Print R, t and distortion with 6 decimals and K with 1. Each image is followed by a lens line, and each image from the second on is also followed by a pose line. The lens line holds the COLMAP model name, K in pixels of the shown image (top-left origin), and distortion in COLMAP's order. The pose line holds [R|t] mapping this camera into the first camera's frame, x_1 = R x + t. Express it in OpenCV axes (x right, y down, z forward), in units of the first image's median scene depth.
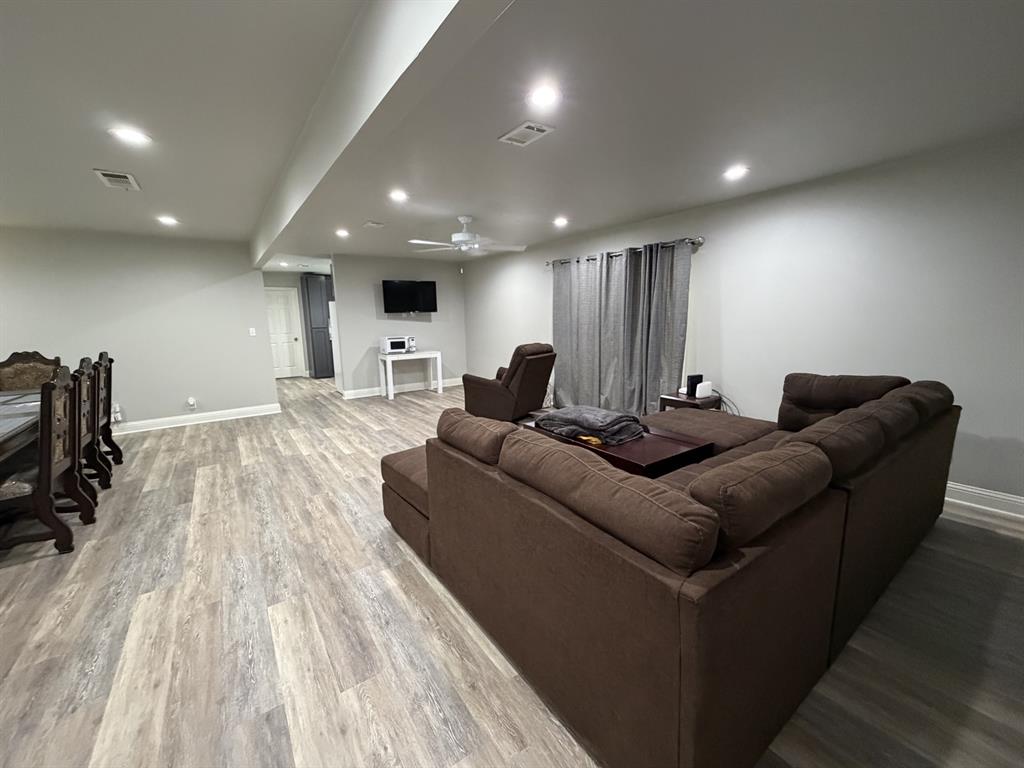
lens RADIAL K [[404.5, 0, 507.1], [0, 404.5, 384.4], [0, 0, 1]] dist [0.000070, -0.000269]
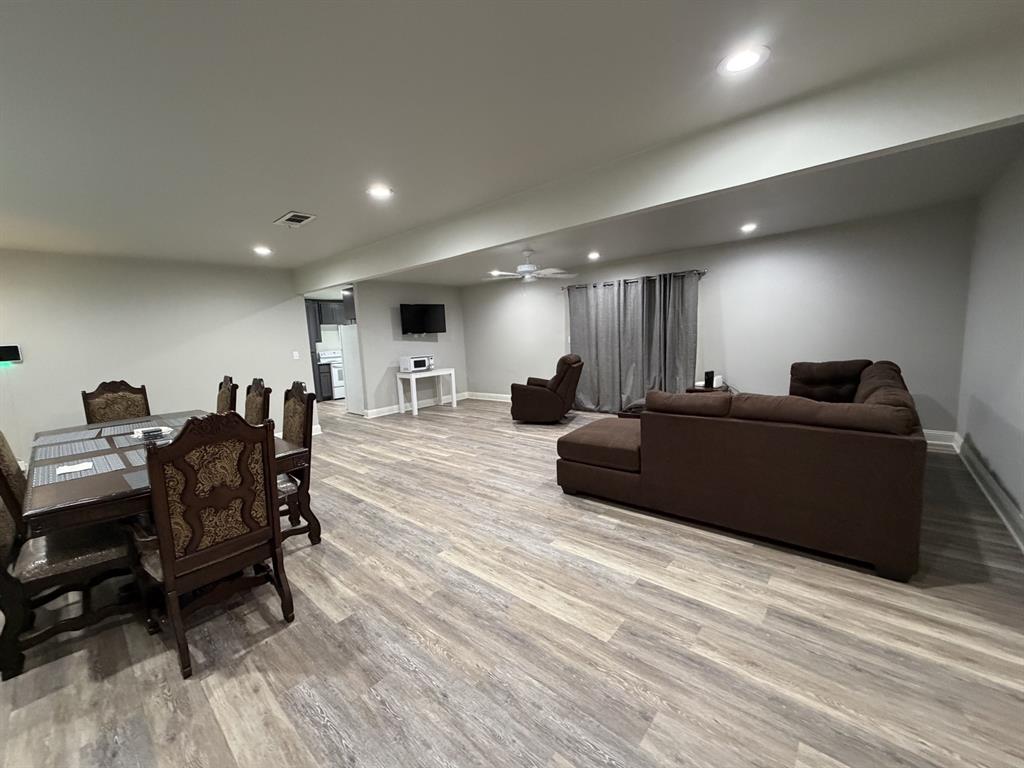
lens RADIAL K [[404.5, 0, 506.1], [0, 404.5, 385.3], [0, 0, 1]] dist [0.000070, -0.000269]
pose [[0.974412, -0.057026, 0.217414, -0.606737], [0.067615, 0.996845, -0.041573, 0.041900], [-0.214358, 0.055209, 0.975194, -0.192235]]
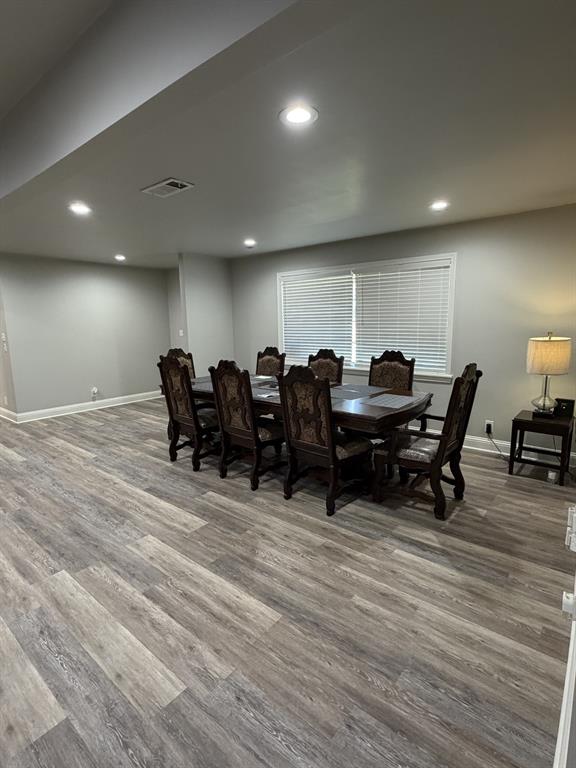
lens RADIAL K [[388.6, 0, 285.3], [0, 388.6, 383.1], [0, 0, 1]] dist [-0.000560, 0.000376]
pose [[-0.964689, 0.080135, -0.250904, -0.890877], [-0.006155, 0.945475, 0.325635, -0.337623], [0.263318, 0.315681, -0.911597, 1.944383]]
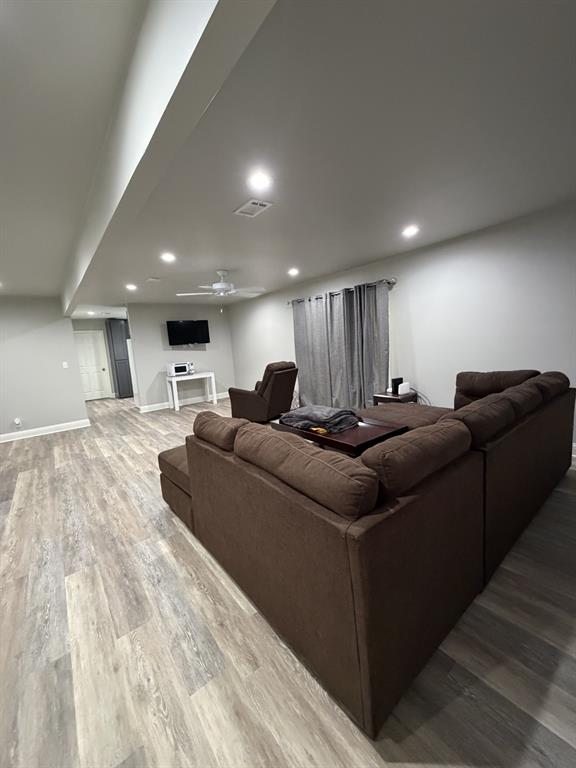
lens RADIAL K [[303.4, 0, 286.6], [0, 303.4, 382.9], [0, 0, 1]] dist [0.000070, -0.000269]
pose [[0.997259, -0.057845, 0.046134, 0.057805], [0.059623, 0.997492, -0.038142, 0.012043], [-0.043812, 0.040789, 0.998207, -0.004302]]
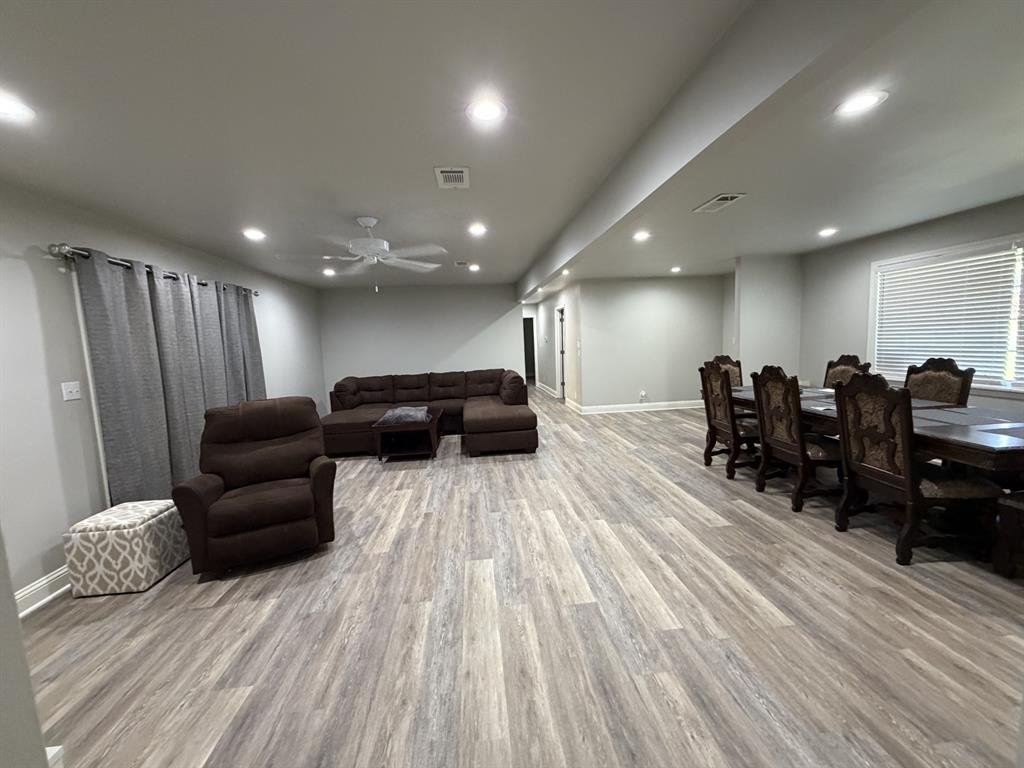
lens RADIAL K [[404.5, 0, 510.7], [0, 404.5, 384.9], [0, 0, 1]] dist [0.000070, -0.000269]
pose [[-0.864821, 0.003813, 0.502066, -0.945158], [0.145127, 0.959185, 0.242699, -0.354616], [-0.480649, 0.282755, -0.830076, 2.115017]]
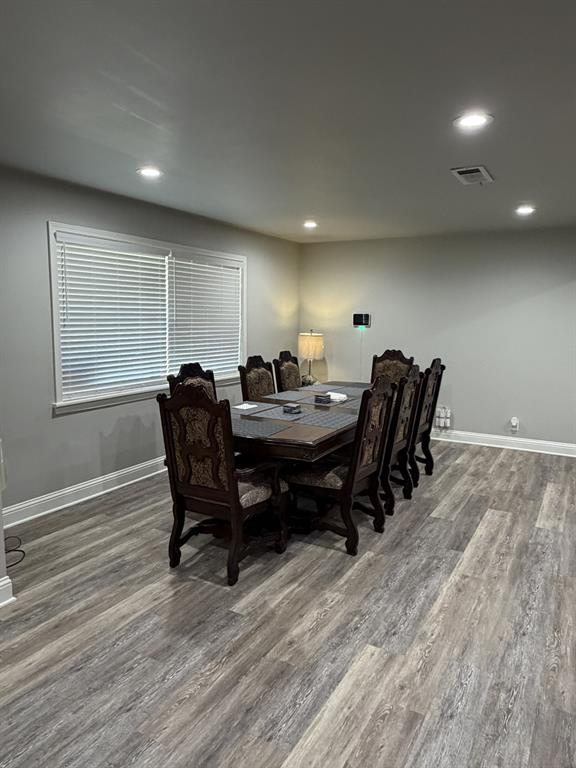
lens RADIAL K [[528.4, 0, 291.6], [0, 528.4, 382.7], [0, 0, 1]] dist [-0.001855, 0.010622]
pose [[0.420406, 0.142910, -0.896011, -0.012101], [-0.174777, 0.981779, 0.074585, -0.065322], [0.890344, 0.125247, 0.437723, 0.172043]]
